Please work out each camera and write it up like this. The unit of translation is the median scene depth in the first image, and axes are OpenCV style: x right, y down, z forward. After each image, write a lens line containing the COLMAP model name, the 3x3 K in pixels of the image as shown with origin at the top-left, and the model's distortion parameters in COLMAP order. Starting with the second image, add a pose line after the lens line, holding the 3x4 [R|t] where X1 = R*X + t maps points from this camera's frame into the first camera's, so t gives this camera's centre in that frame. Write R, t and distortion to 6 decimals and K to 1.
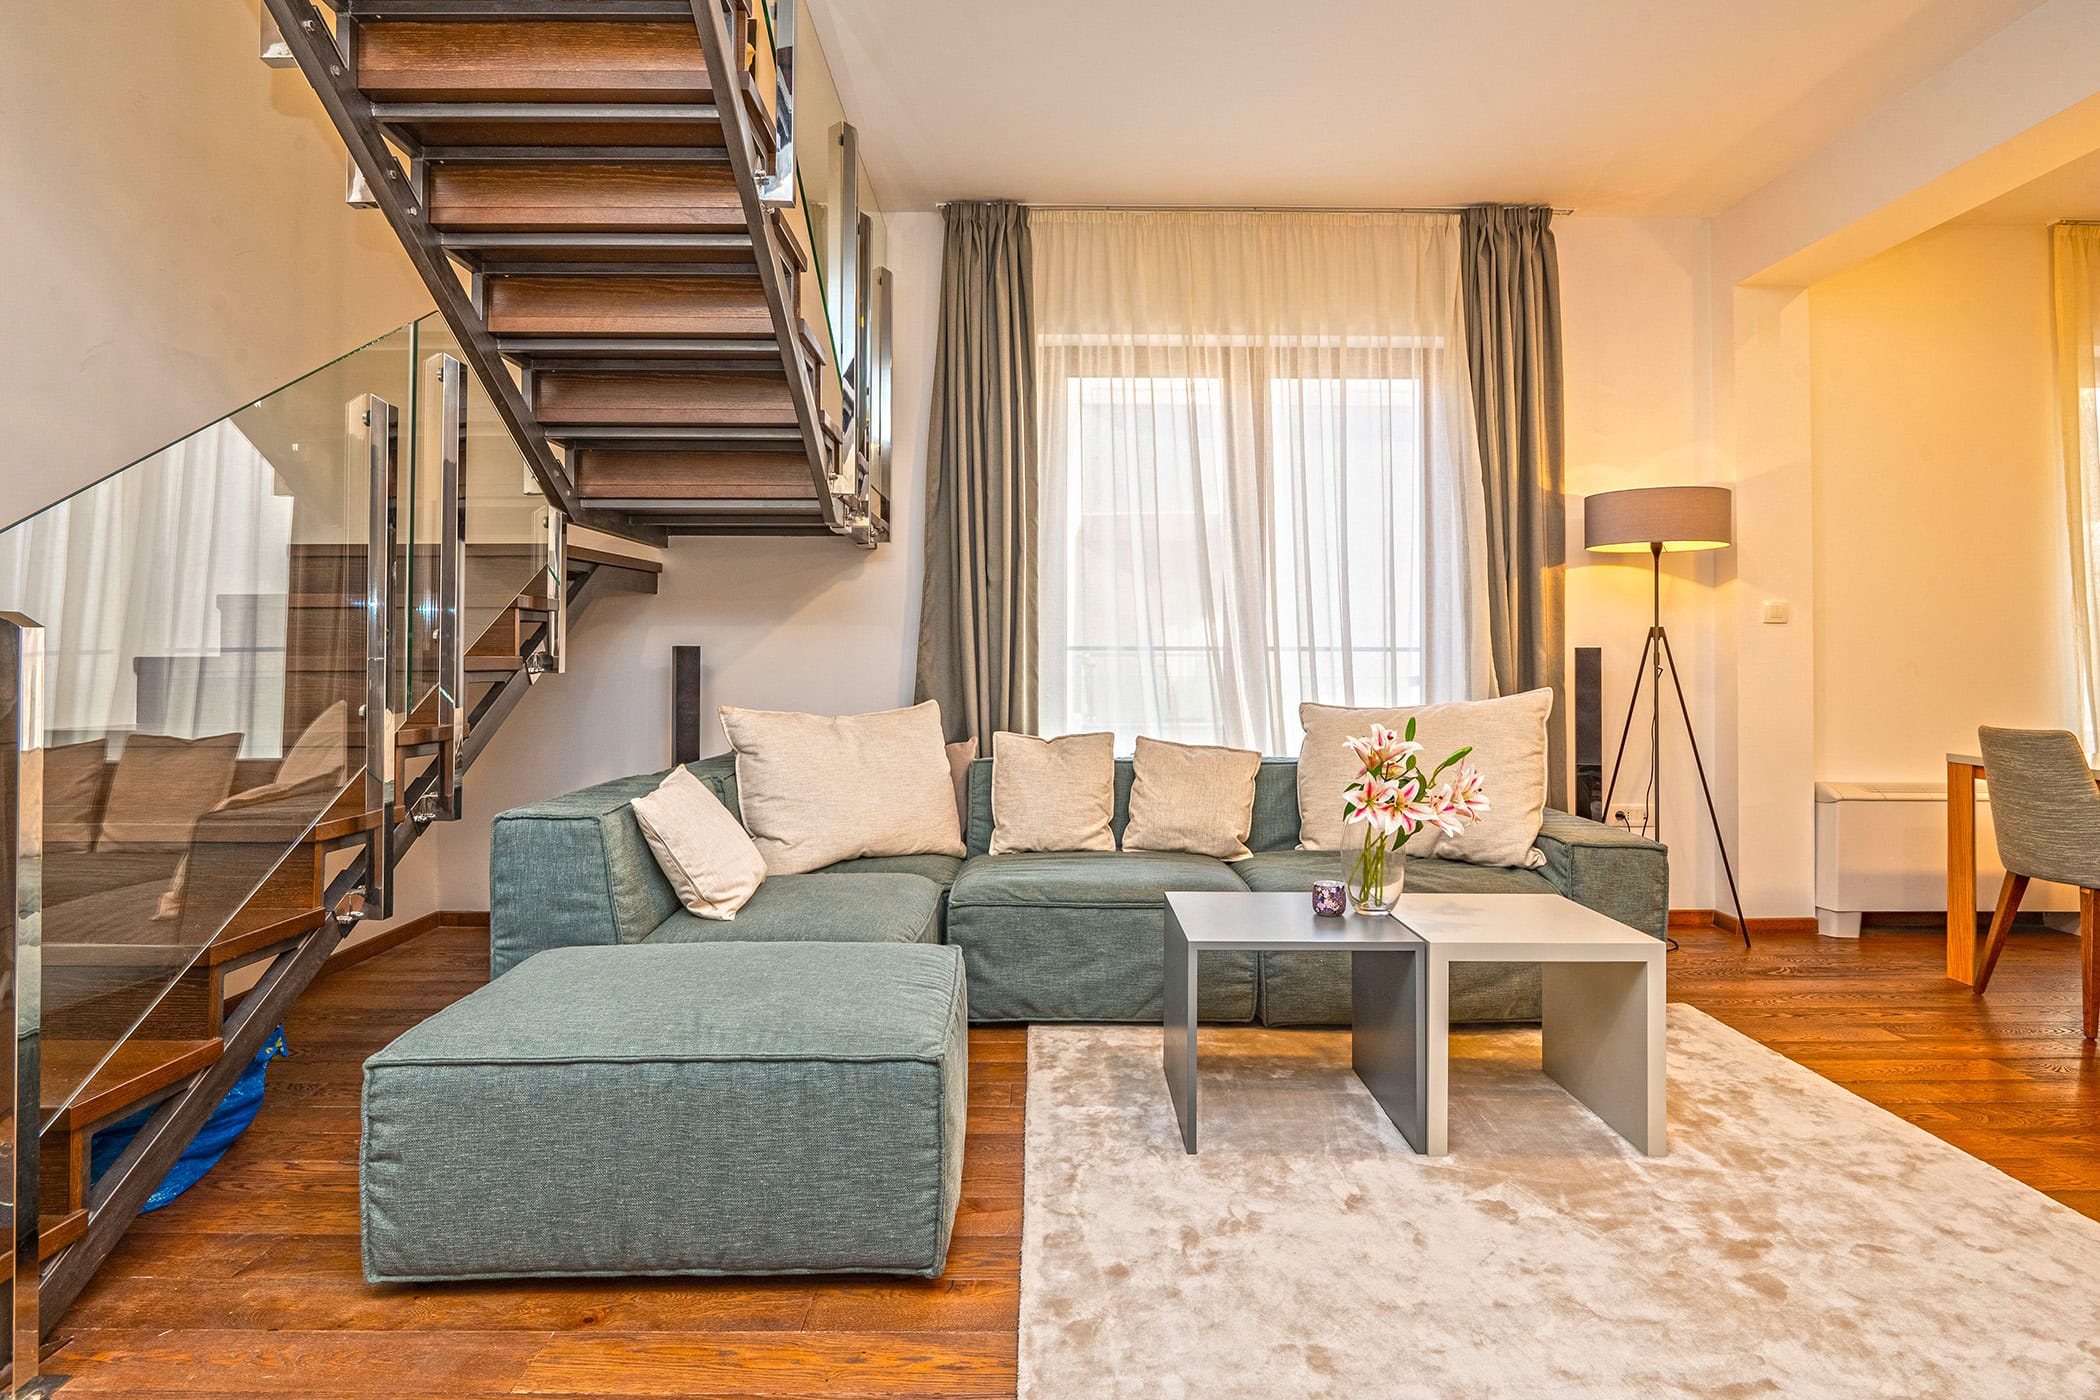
lens RADIAL K [[1105.0, 0, 1050.6], [0, 1105.0, 648.3], [0, 0, 1]] dist [-0.026921, -0.000109]
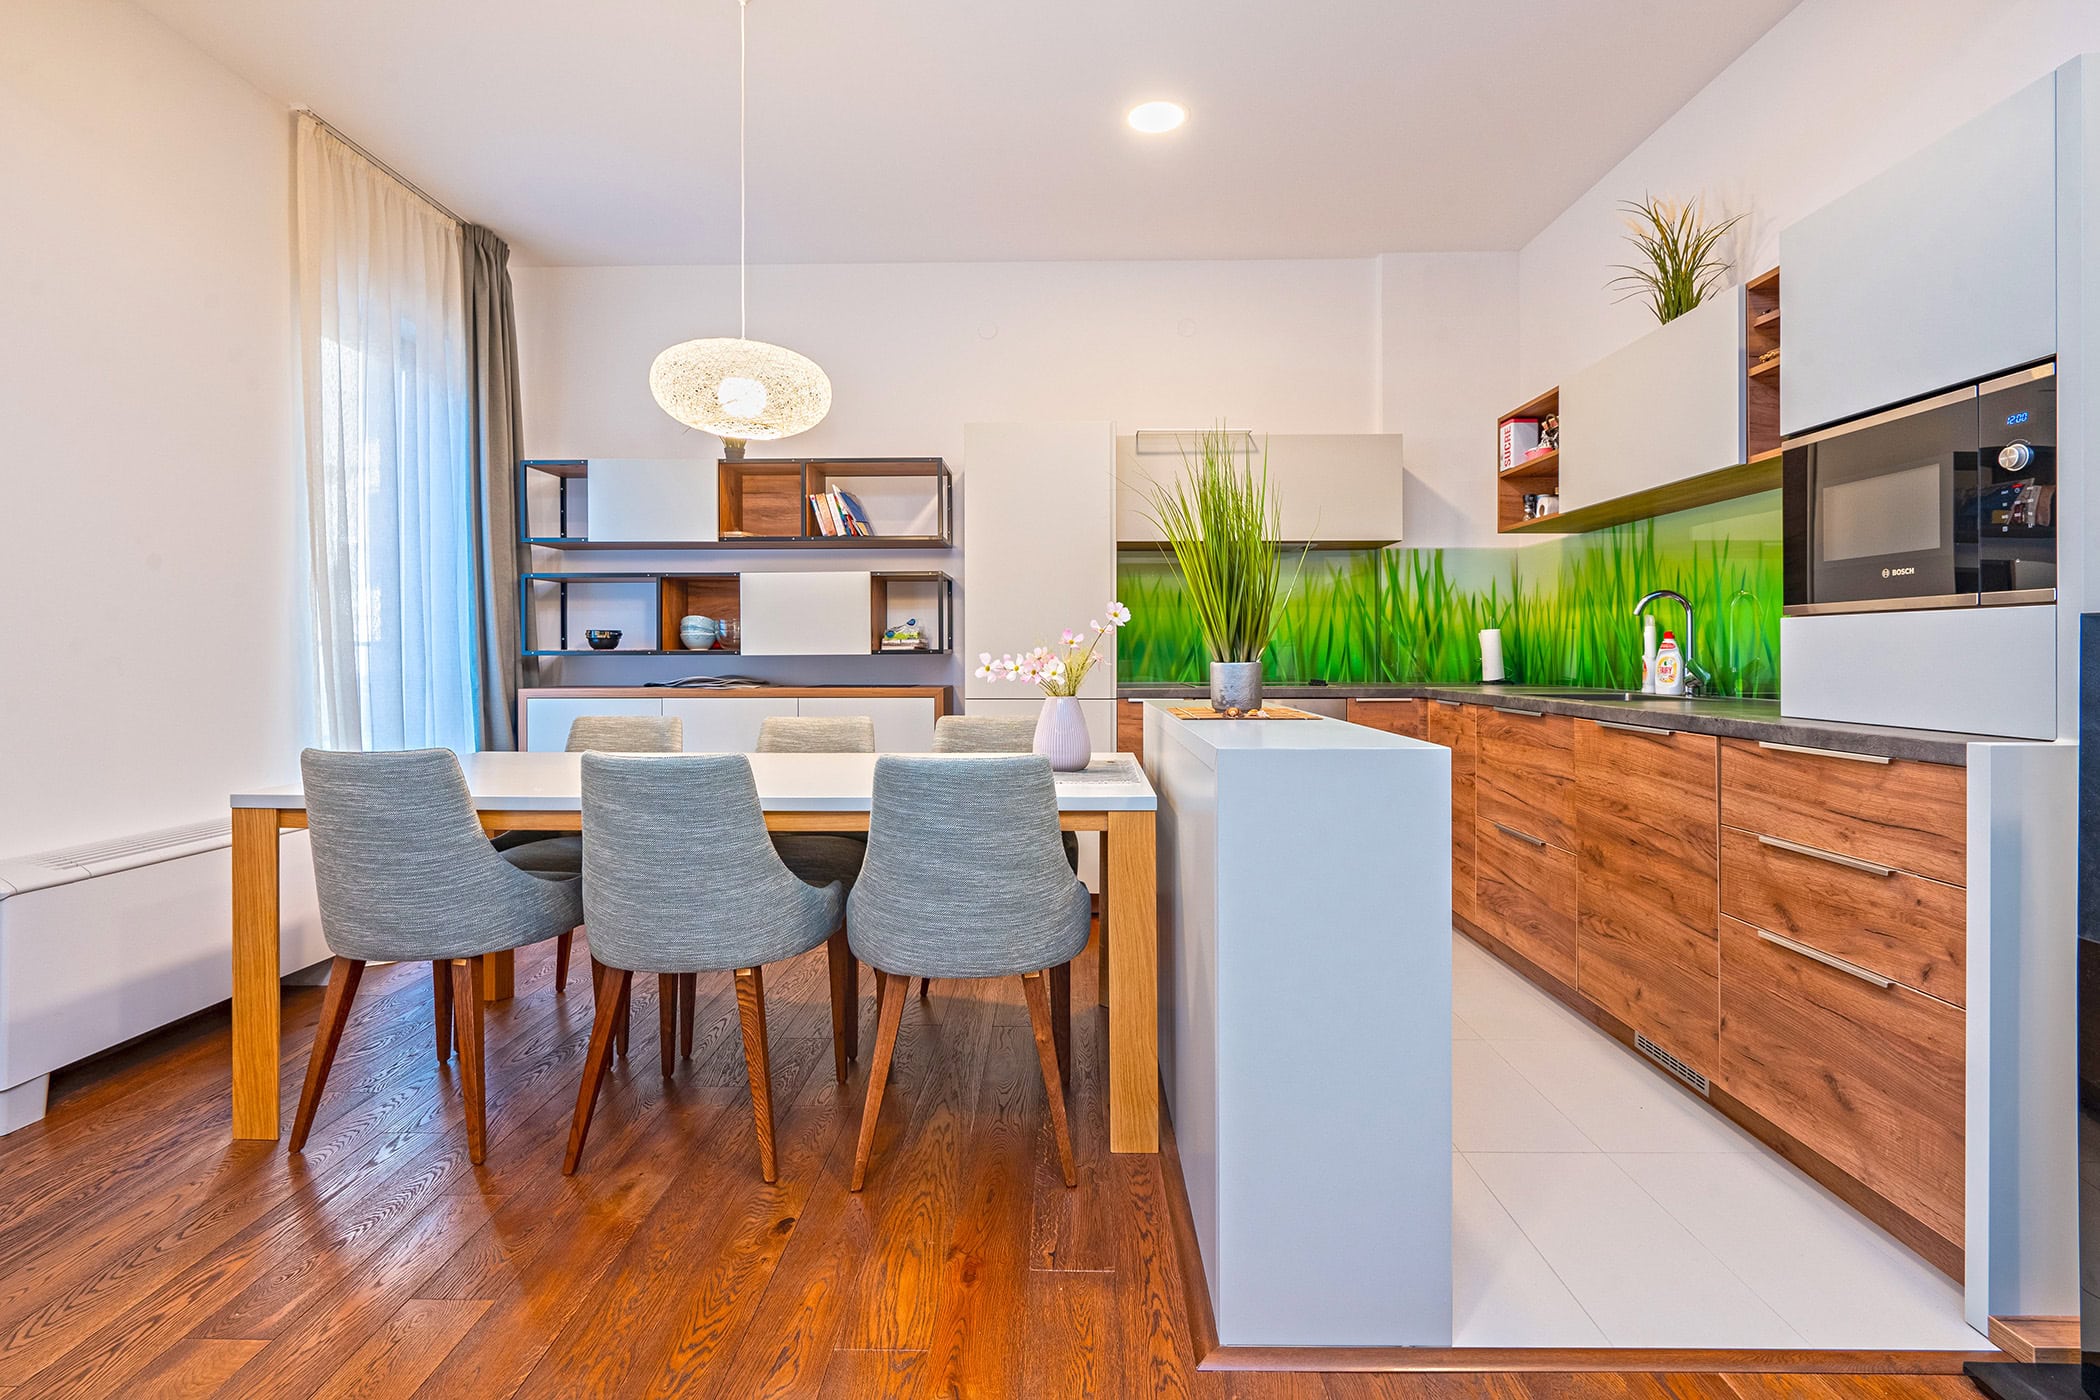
lens RADIAL K [[990.1, 0, 1039.7], [0, 990.1, 654.8], [0, 0, 1]] dist [-0.002398, -0.001346]
pose [[0.033833, -0.001572, 0.999426, 0.262867], [-0.013508, 0.999907, 0.002030, 0.006175], [-0.999336, -0.013569, 0.033809, 0.516788]]
